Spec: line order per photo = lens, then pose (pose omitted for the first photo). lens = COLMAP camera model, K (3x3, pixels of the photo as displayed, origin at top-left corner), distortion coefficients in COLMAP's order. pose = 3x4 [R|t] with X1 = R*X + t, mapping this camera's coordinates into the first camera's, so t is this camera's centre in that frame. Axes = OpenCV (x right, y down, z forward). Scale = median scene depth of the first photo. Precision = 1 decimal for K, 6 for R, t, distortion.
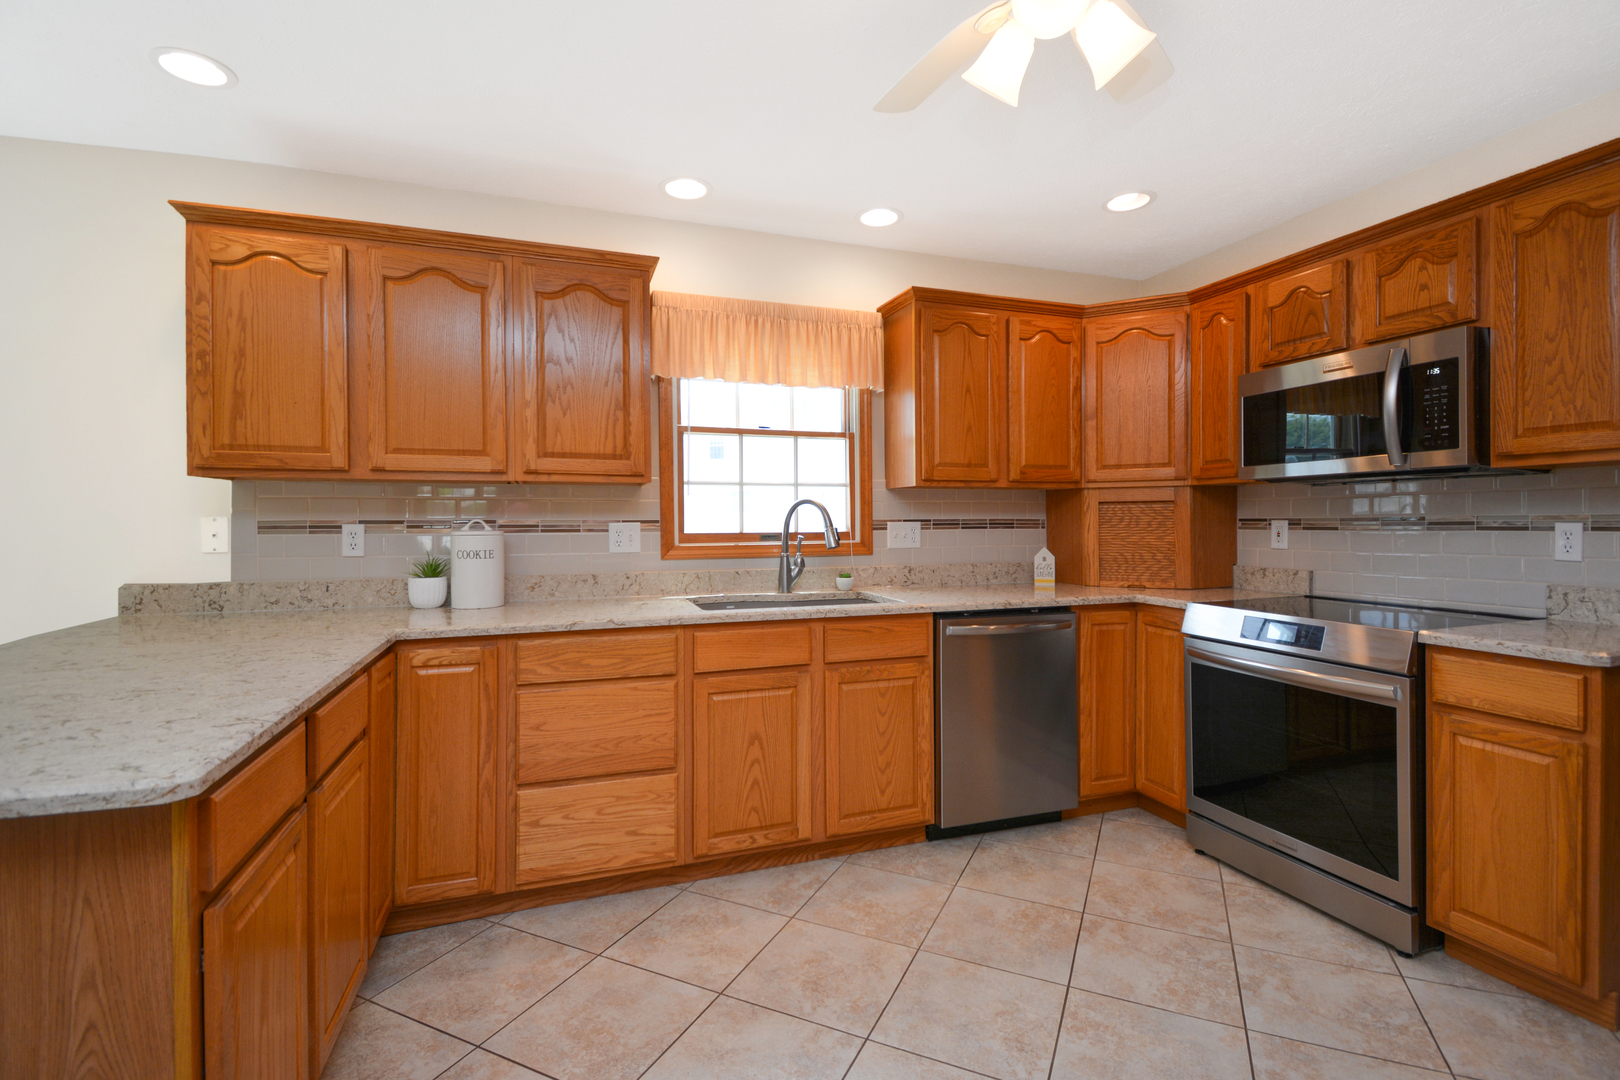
lens RADIAL K [[702.1, 0, 811.1], [0, 702.1, 529.5], [0, 0, 1]] dist [0.000411, -0.013631]
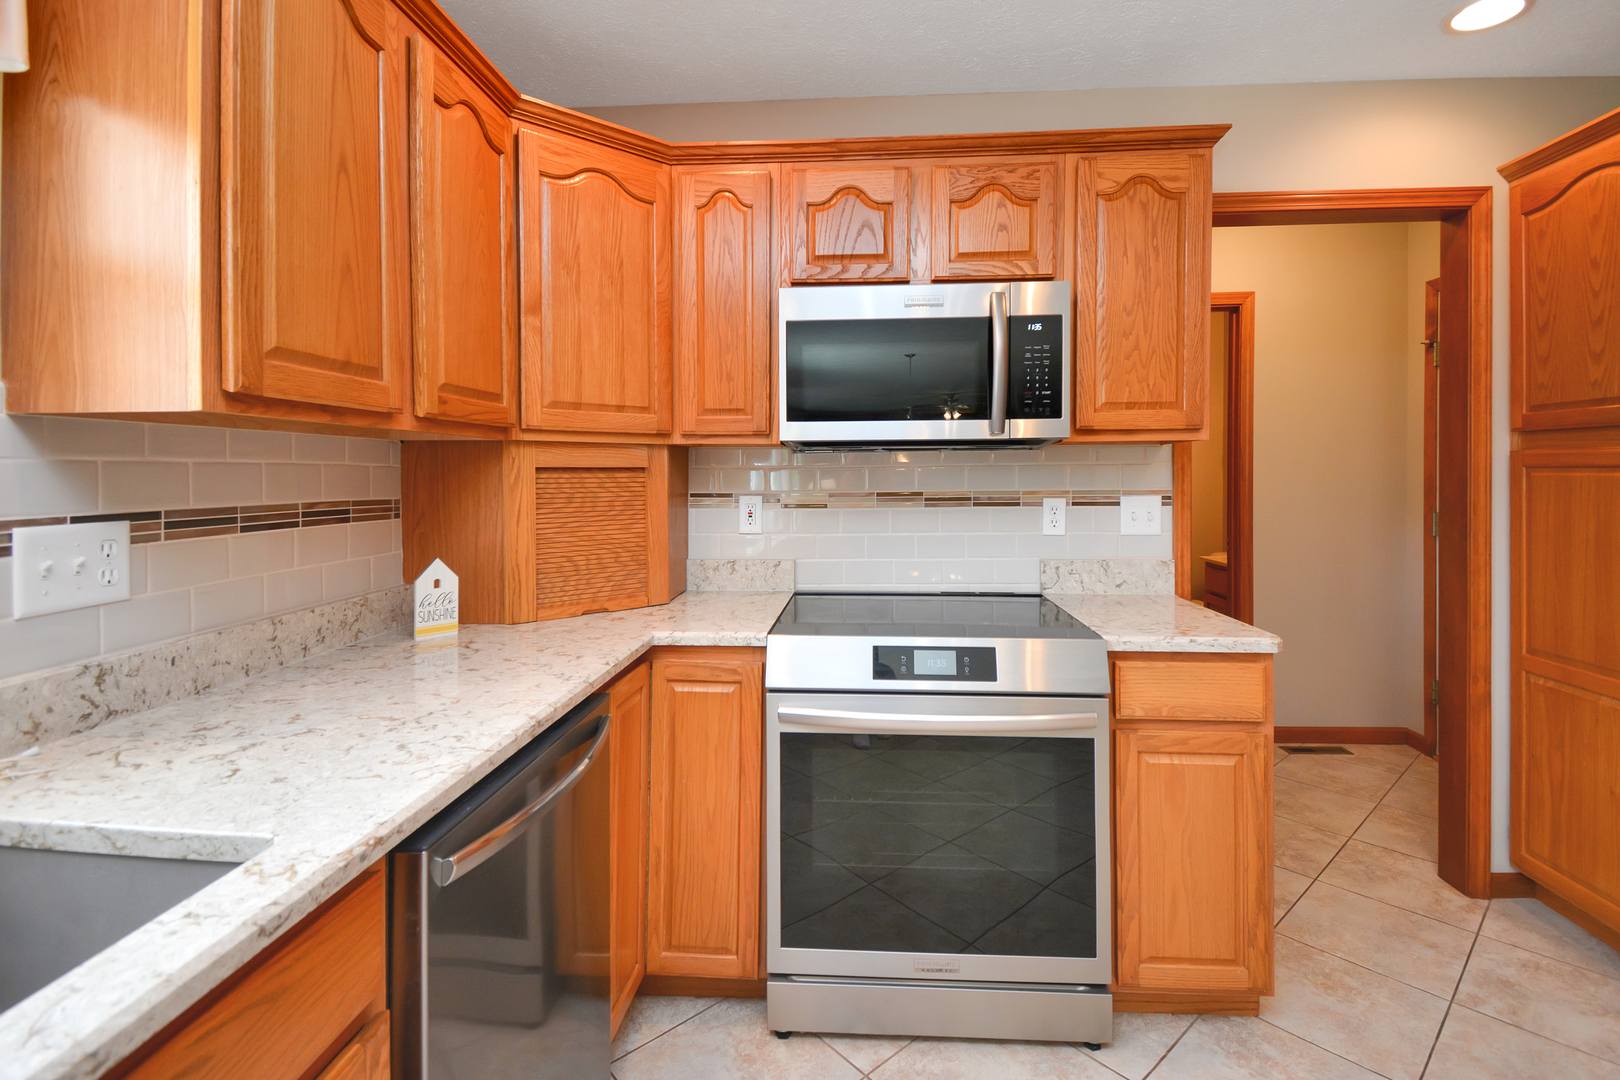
lens RADIAL K [[737.6, 0, 816.3], [0, 737.6, 487.2], [0, 0, 1]] dist [0.021758, -0.026268]
pose [[0.394136, -0.011266, 0.918983, -0.050132], [0.014108, 0.999881, 0.006207, -0.034412], [-0.918944, 0.010518, 0.394248, 0.801473]]
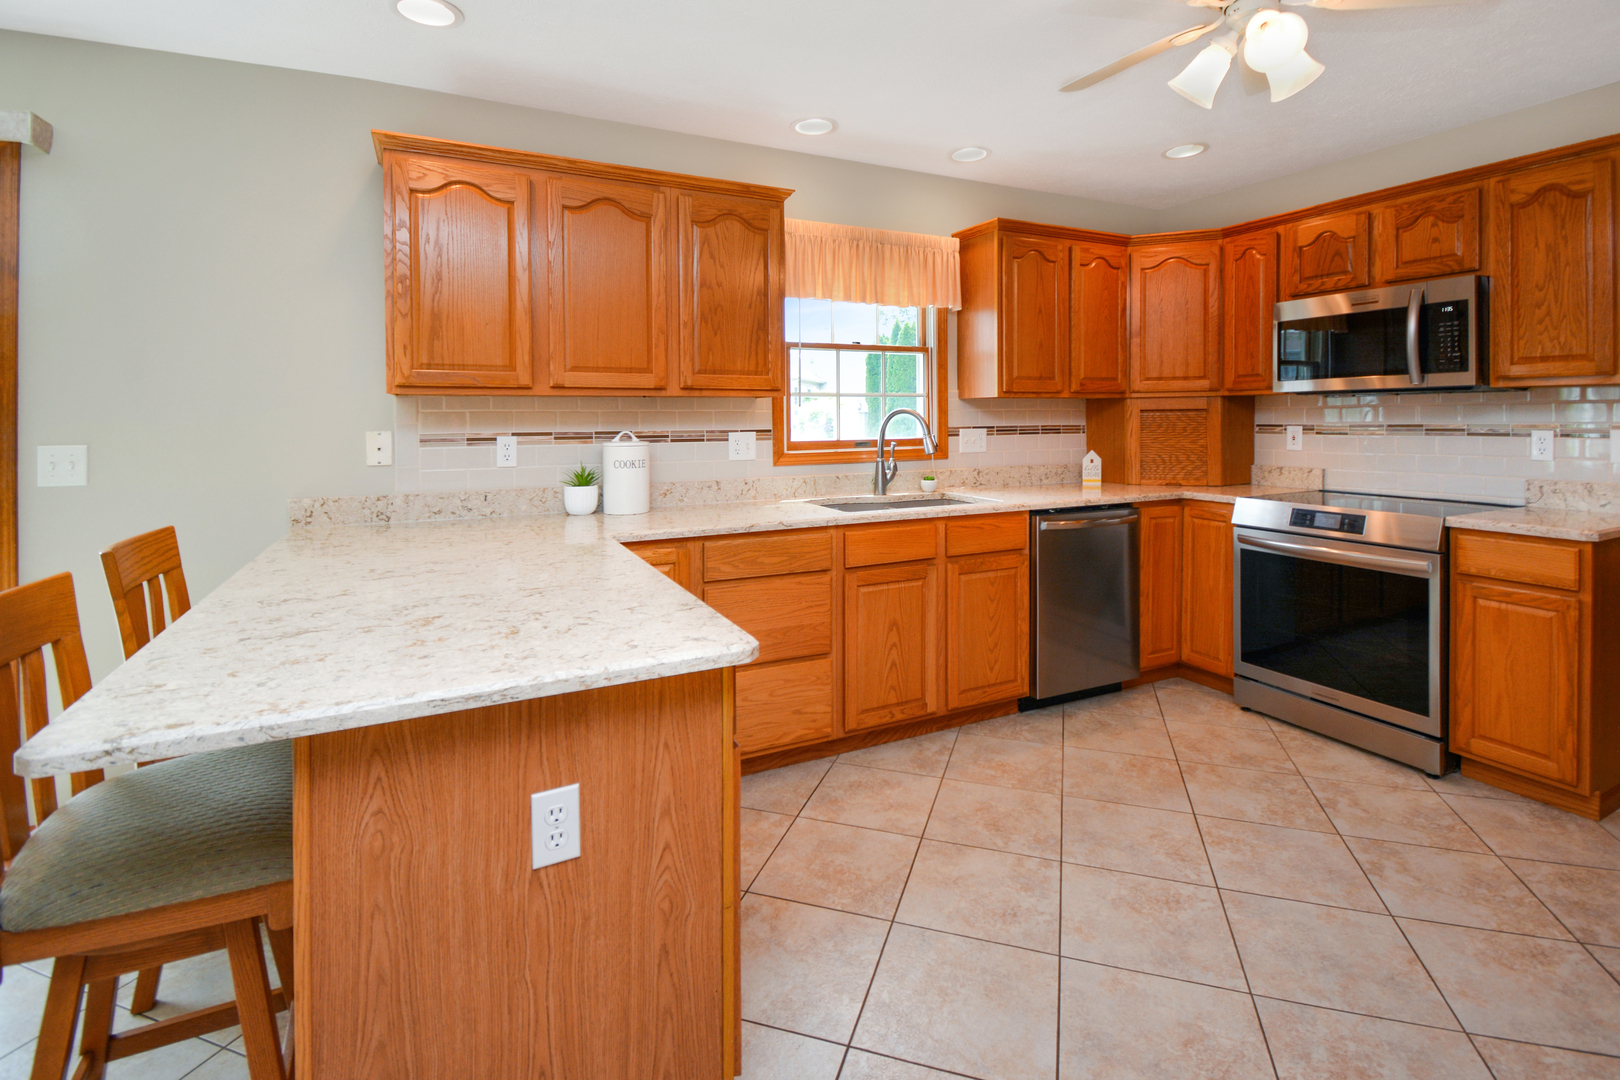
lens RADIAL K [[724.0, 0, 811.4], [0, 724.0, 429.0], [0, 0, 1]] dist [0.003663, -0.015161]
pose [[0.993867, -0.005886, 0.110421, -0.345418], [0.005657, 0.999981, 0.002396, -0.020107], [-0.110433, -0.001756, 0.993882, -0.142469]]
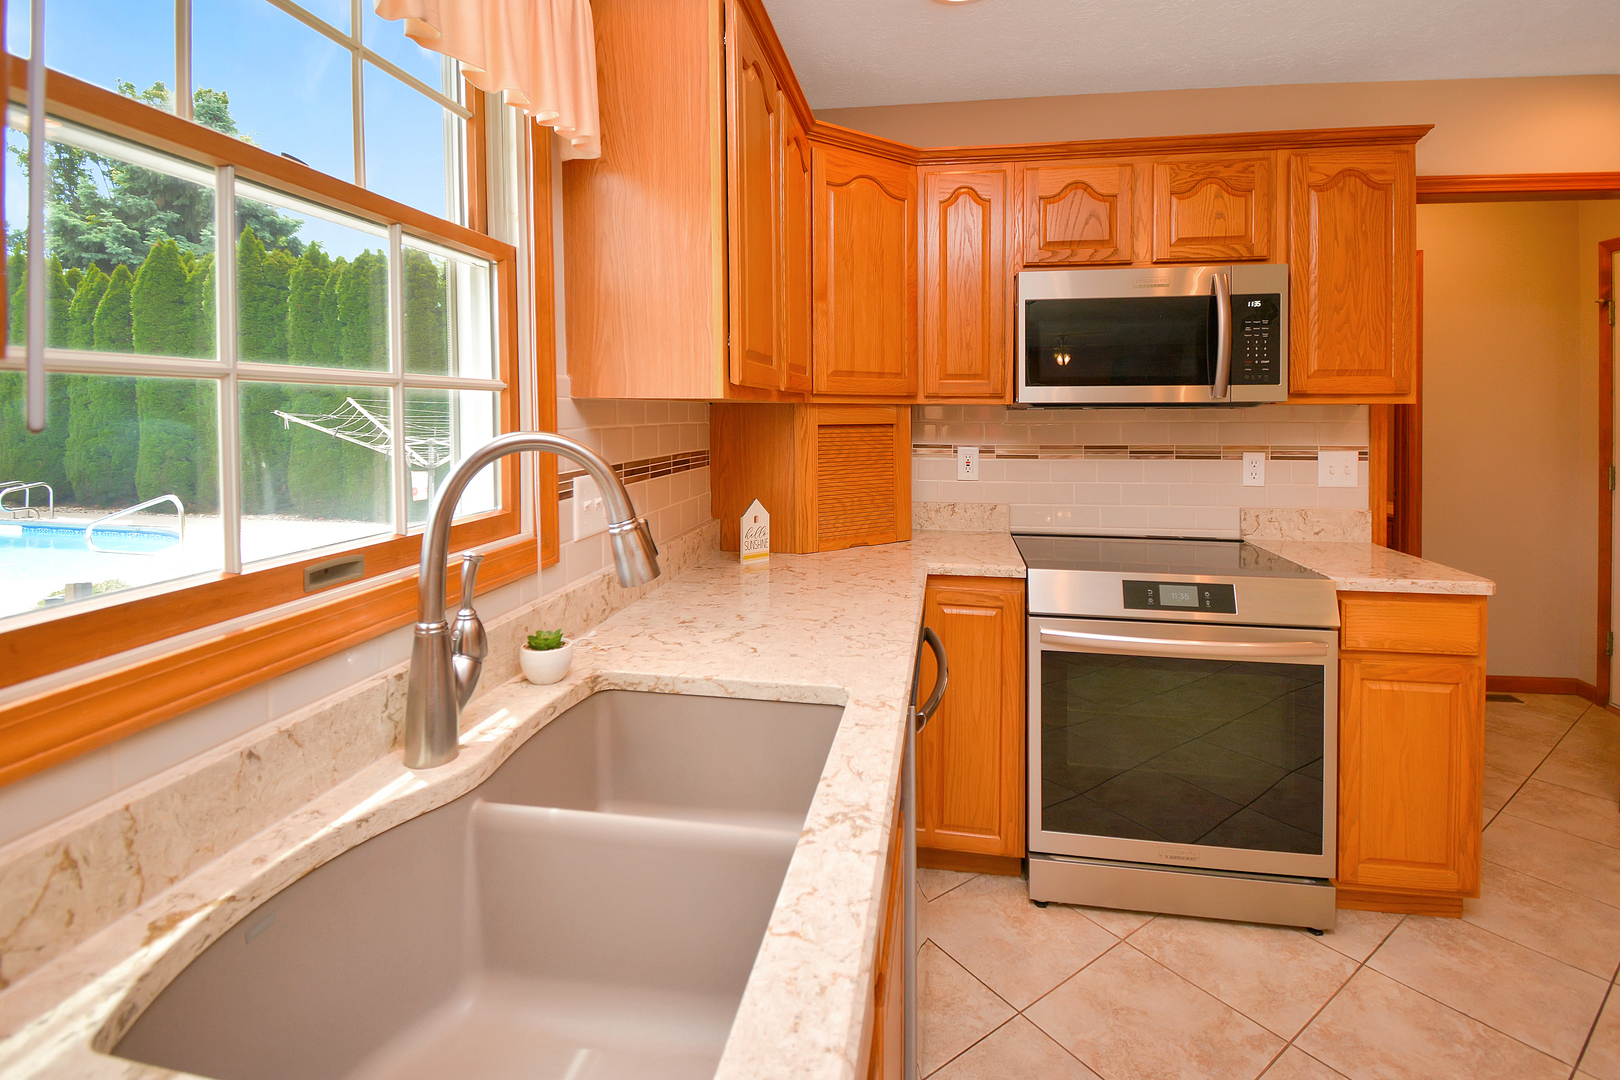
lens RADIAL K [[740.4, 0, 816.4], [0, 740.4, 418.6], [0, 0, 1]] dist [0.003011, -0.015888]
pose [[0.494031, 0.000349, 0.869444, -0.283305], [0.007385, 0.999962, -0.004597, -0.059110], [-0.869413, 0.008692, 0.494010, 0.921232]]
